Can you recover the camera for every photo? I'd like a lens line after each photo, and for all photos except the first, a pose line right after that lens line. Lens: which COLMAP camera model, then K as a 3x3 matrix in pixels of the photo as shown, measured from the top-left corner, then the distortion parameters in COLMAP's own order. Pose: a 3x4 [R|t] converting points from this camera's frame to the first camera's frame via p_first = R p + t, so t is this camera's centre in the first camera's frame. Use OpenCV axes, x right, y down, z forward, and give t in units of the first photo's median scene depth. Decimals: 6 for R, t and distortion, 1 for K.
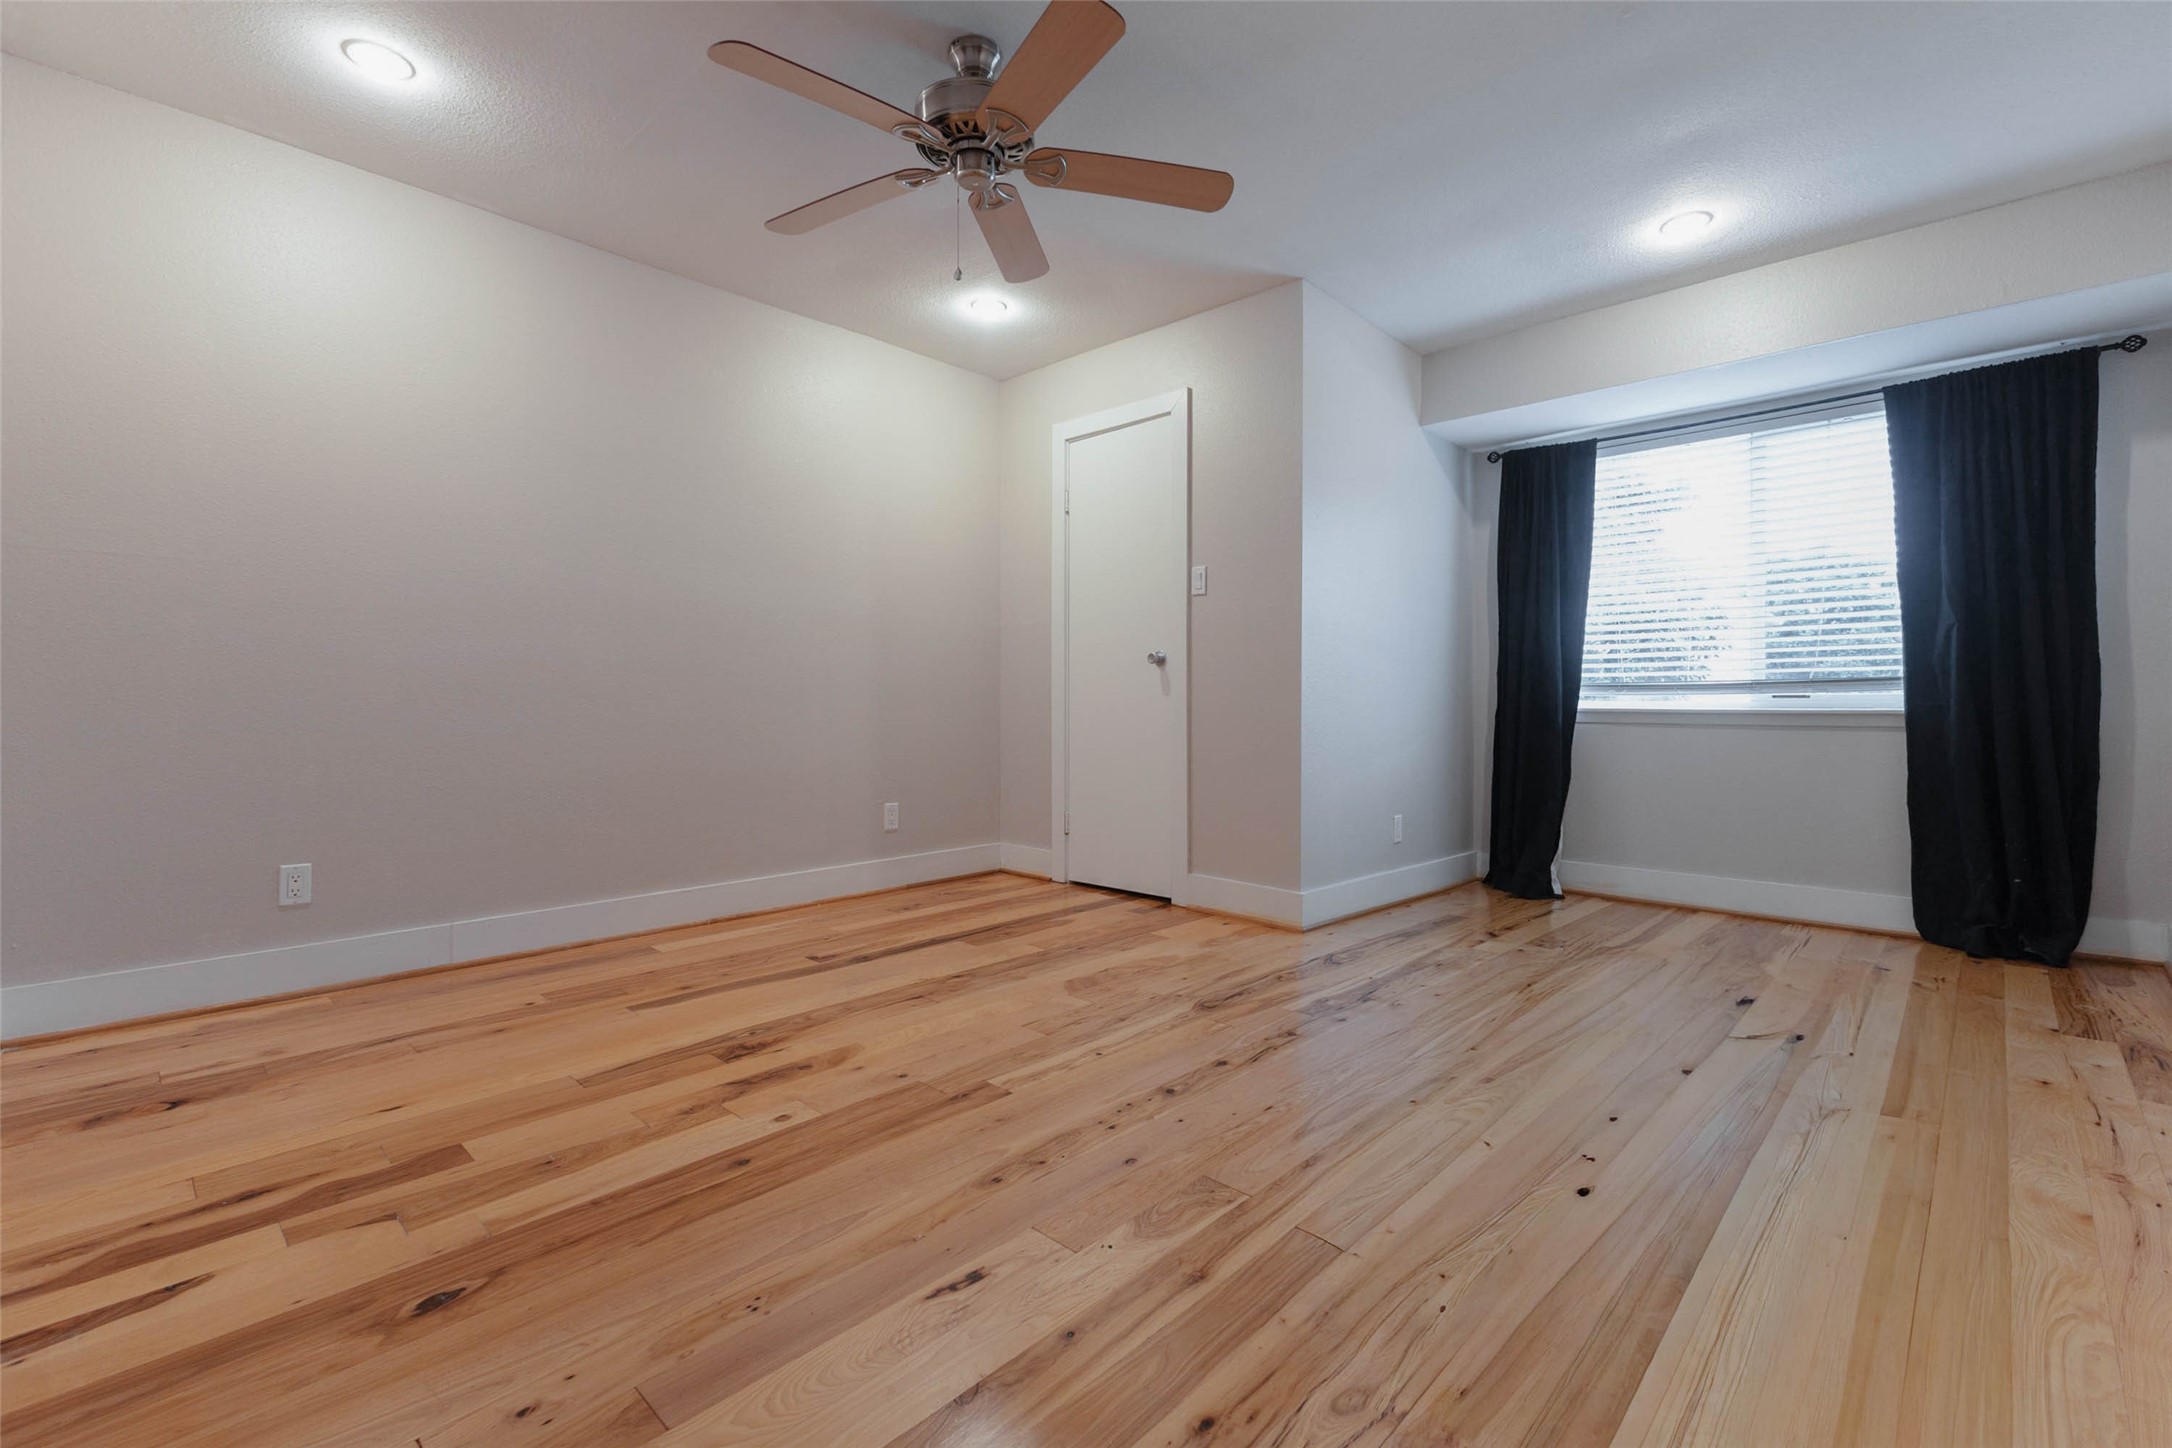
lens RADIAL K [[957.6, 0, 1088.1], [0, 957.6, 692.2], [0, 0, 1]] dist [0.003270, 0.000649]
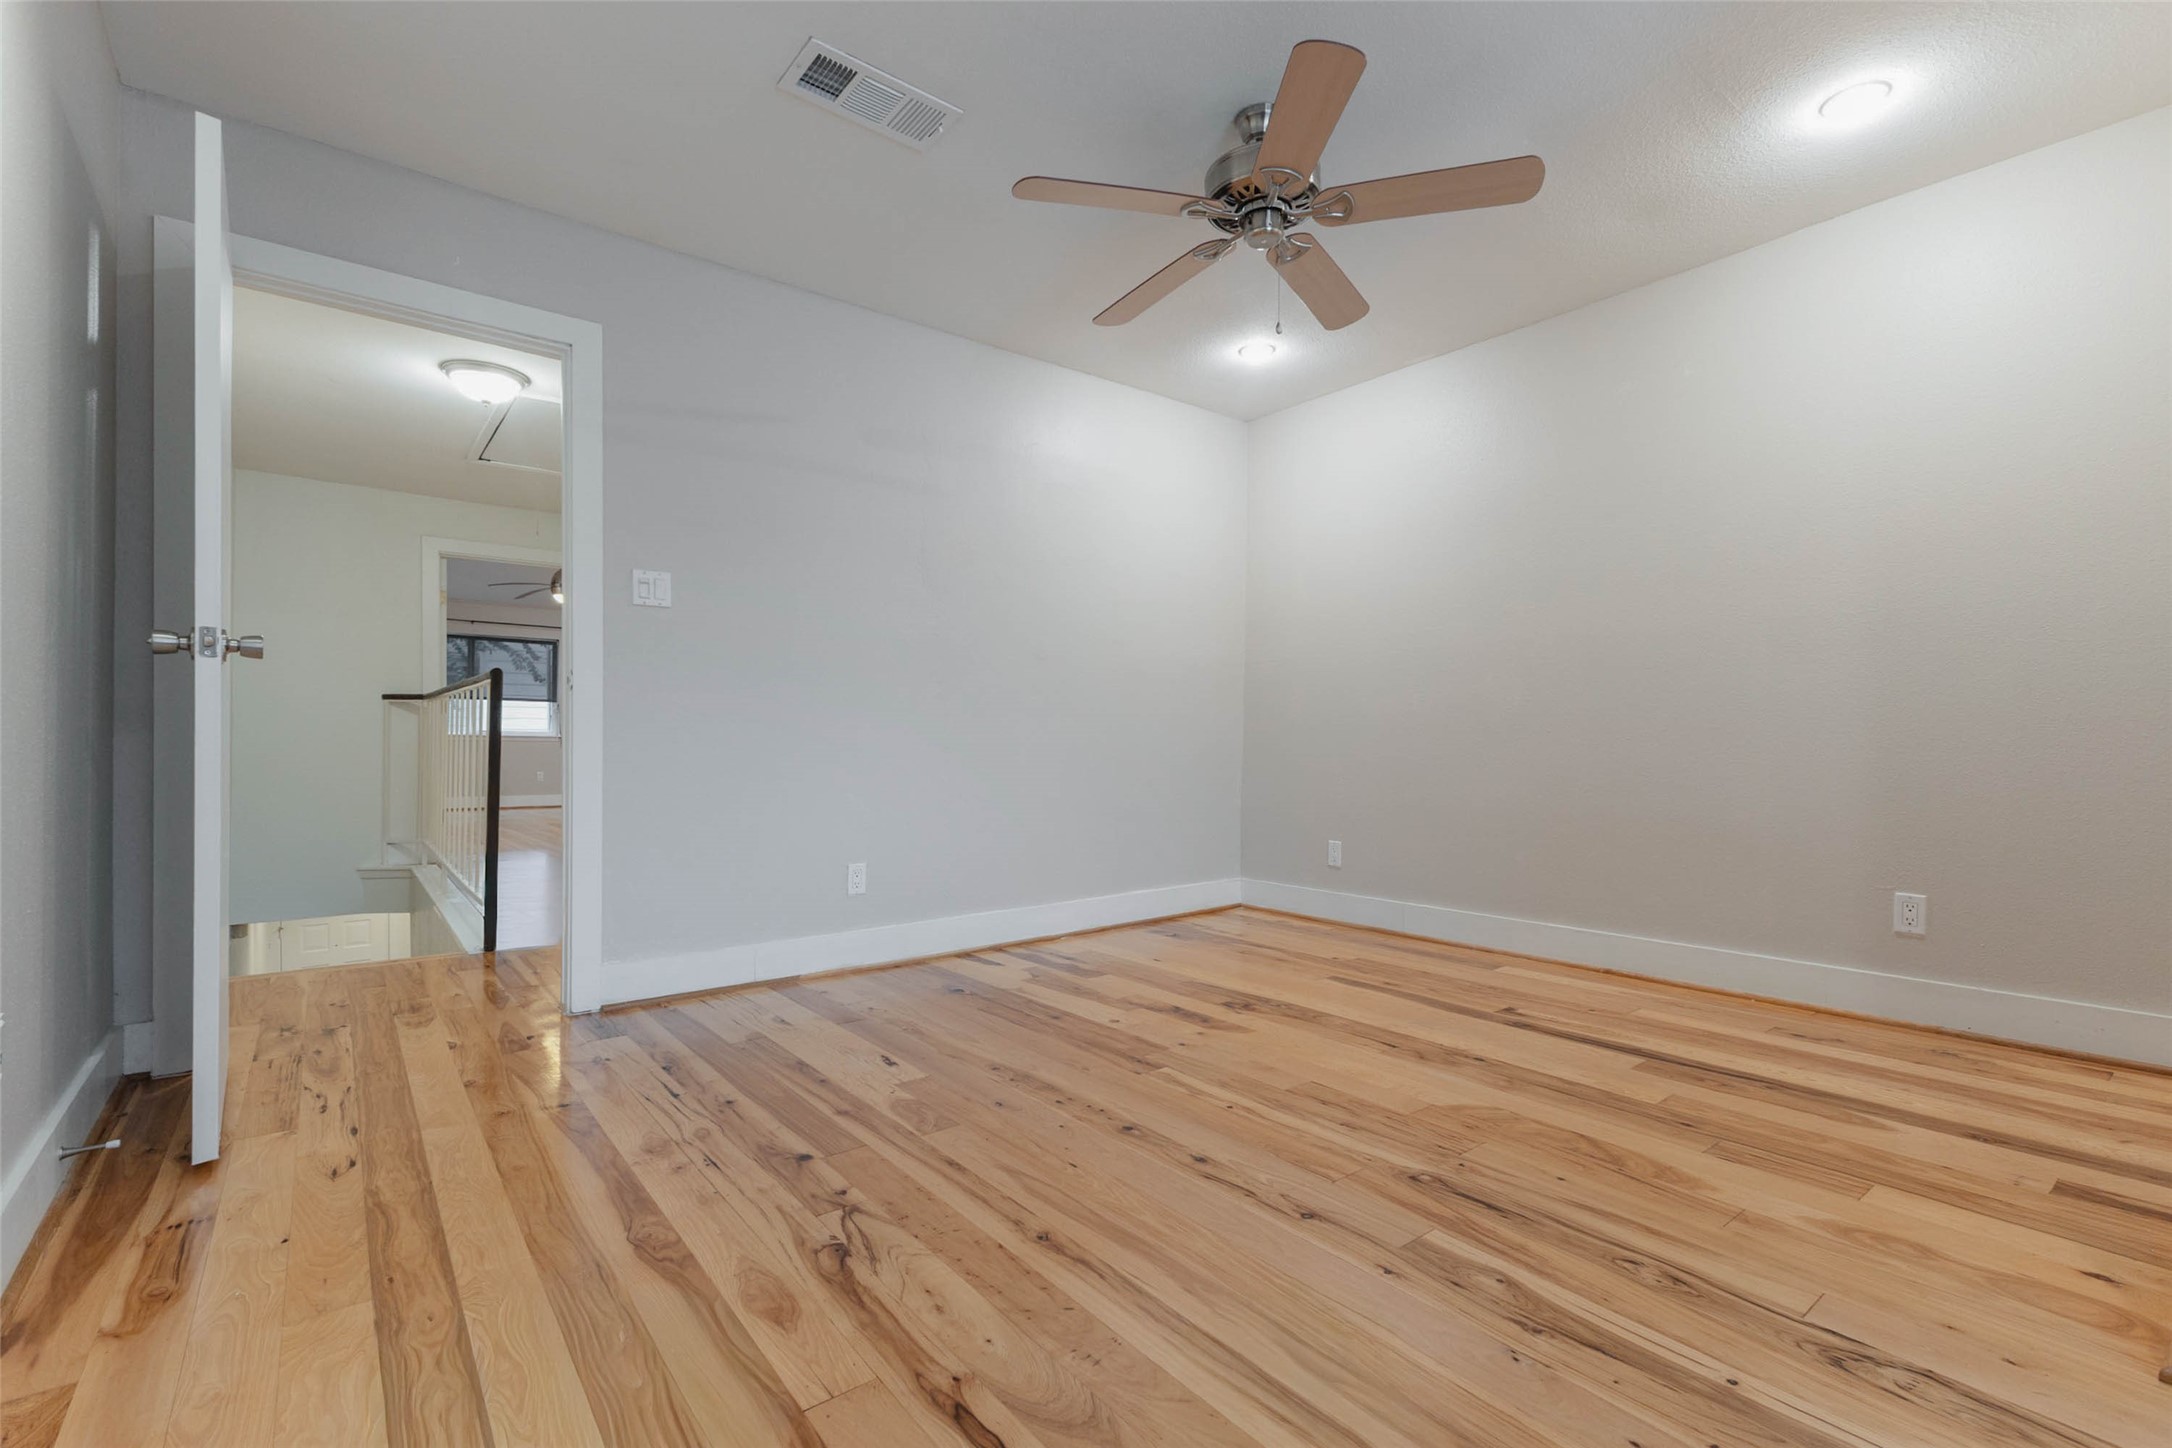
lens RADIAL K [[979.7, 0, 1106.7], [0, 979.7, 729.2], [0, 0, 1]] dist [0.002206, 0.000282]
pose [[-0.137224, -0.008179, -0.990506, 0.964156], [0.010197, 0.999901, -0.009670, 0.006580], [0.990488, -0.011427, -0.137127, 0.975591]]
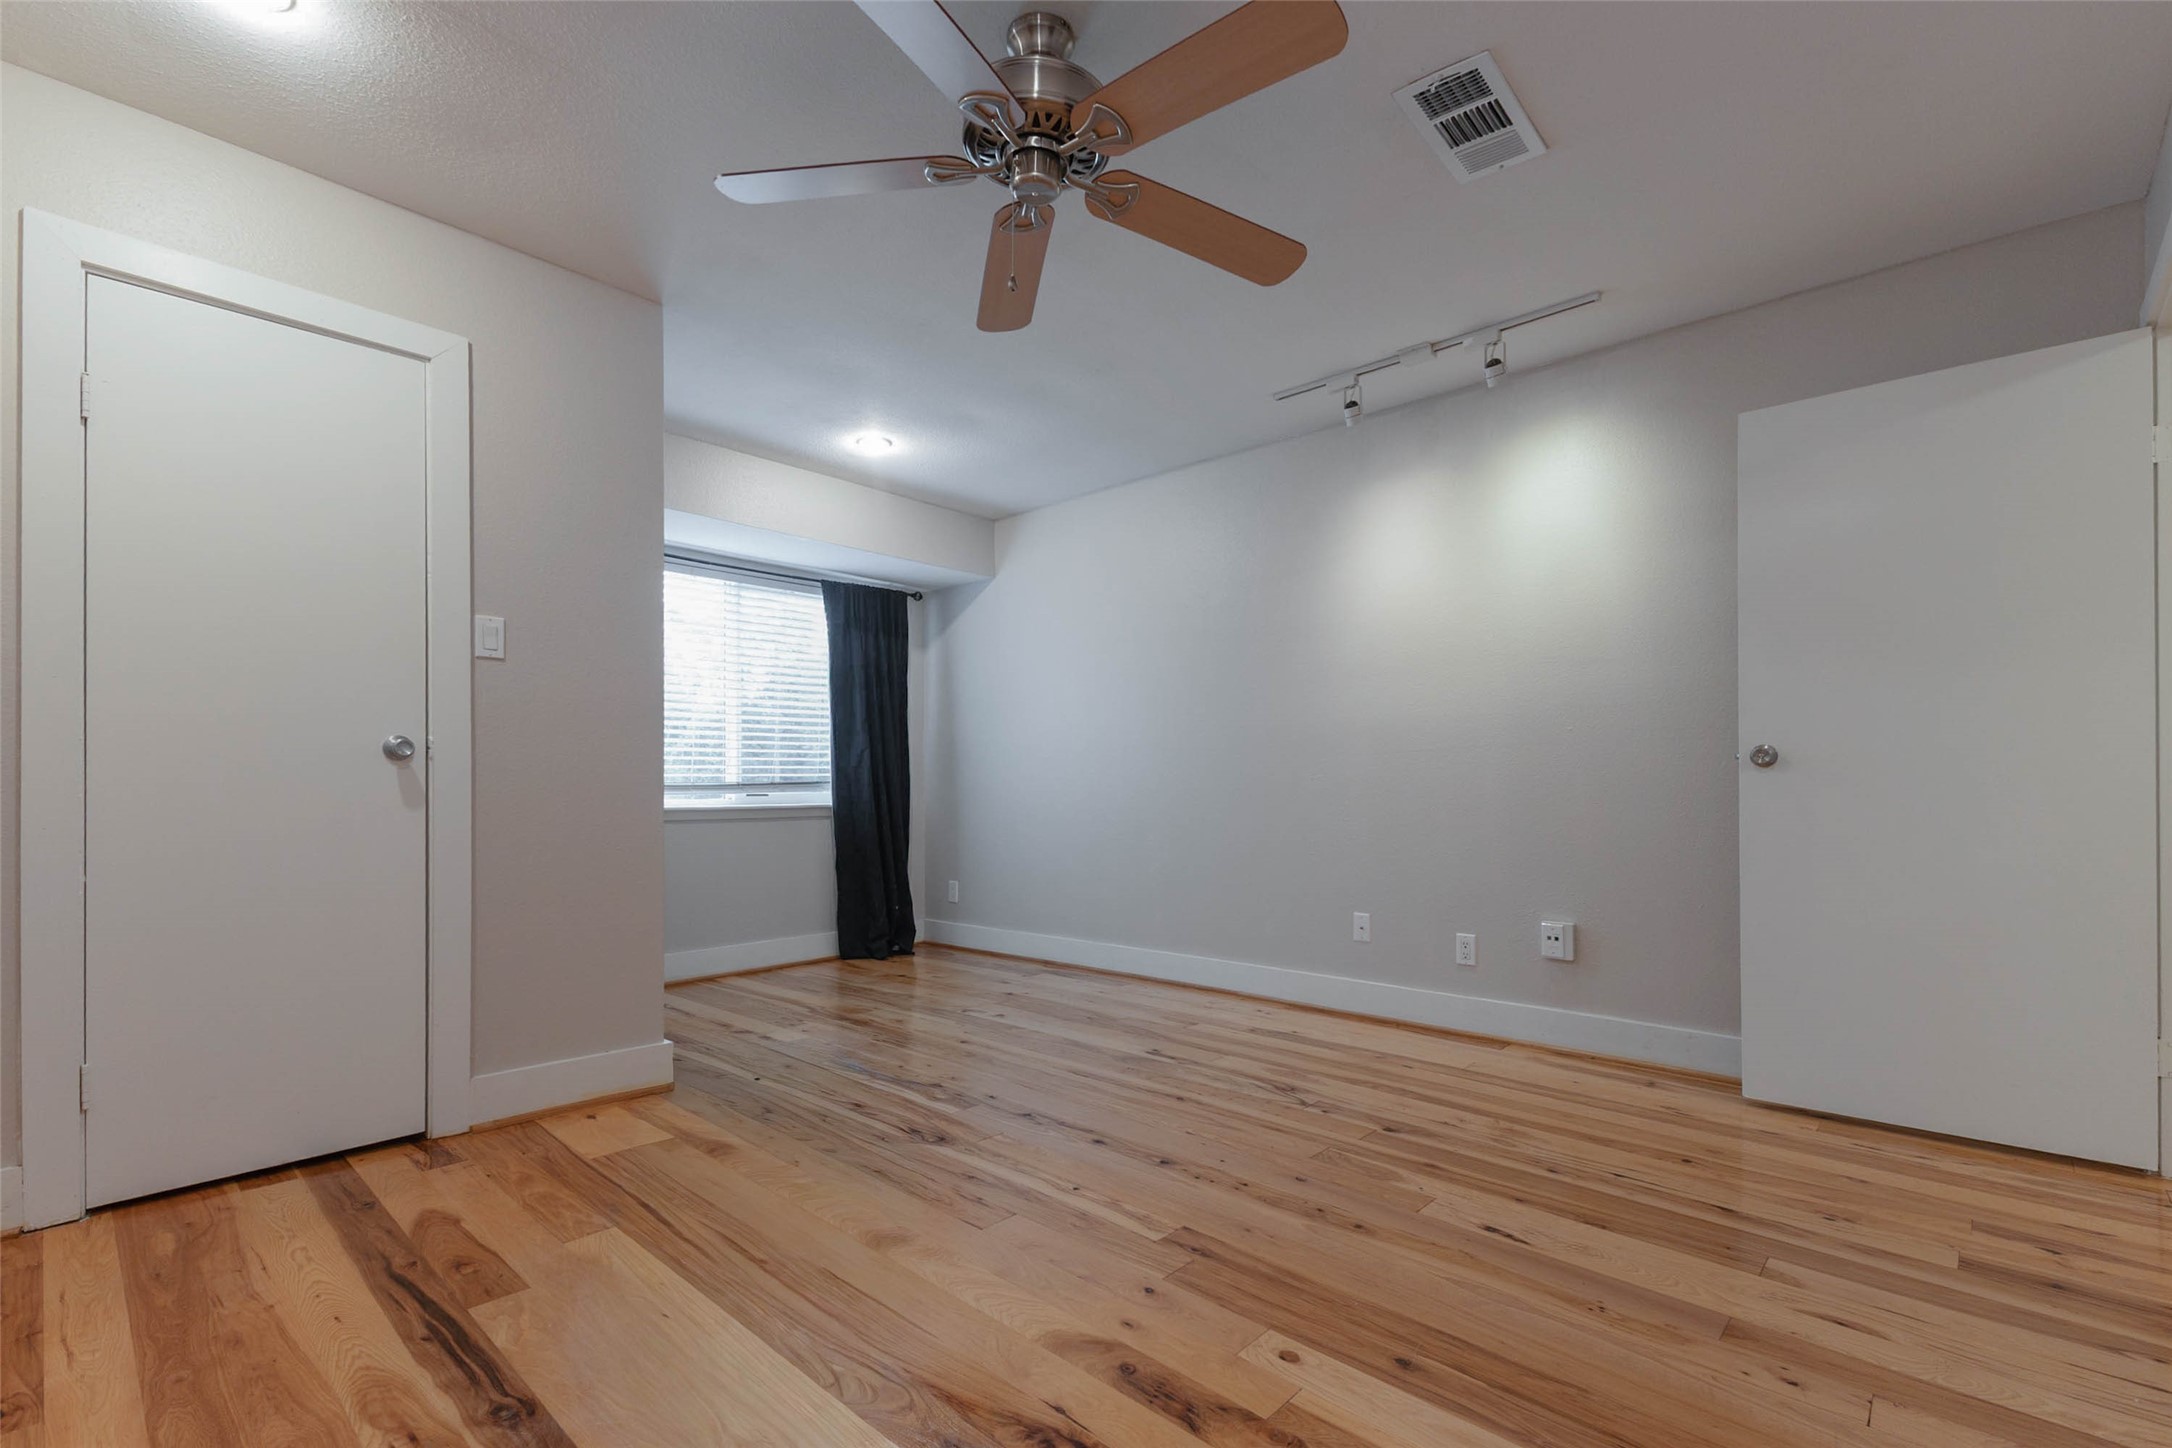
lens RADIAL K [[947.8, 0, 1085.2], [0, 947.8, 773.4], [0, 0, 1]] dist [0.000588, -0.000228]
pose [[-0.006905, 0.007895, 0.999945, -0.914137], [-0.012770, 0.999887, -0.007982, -0.034164], [-0.999895, -0.012825, -0.006803, 0.962370]]
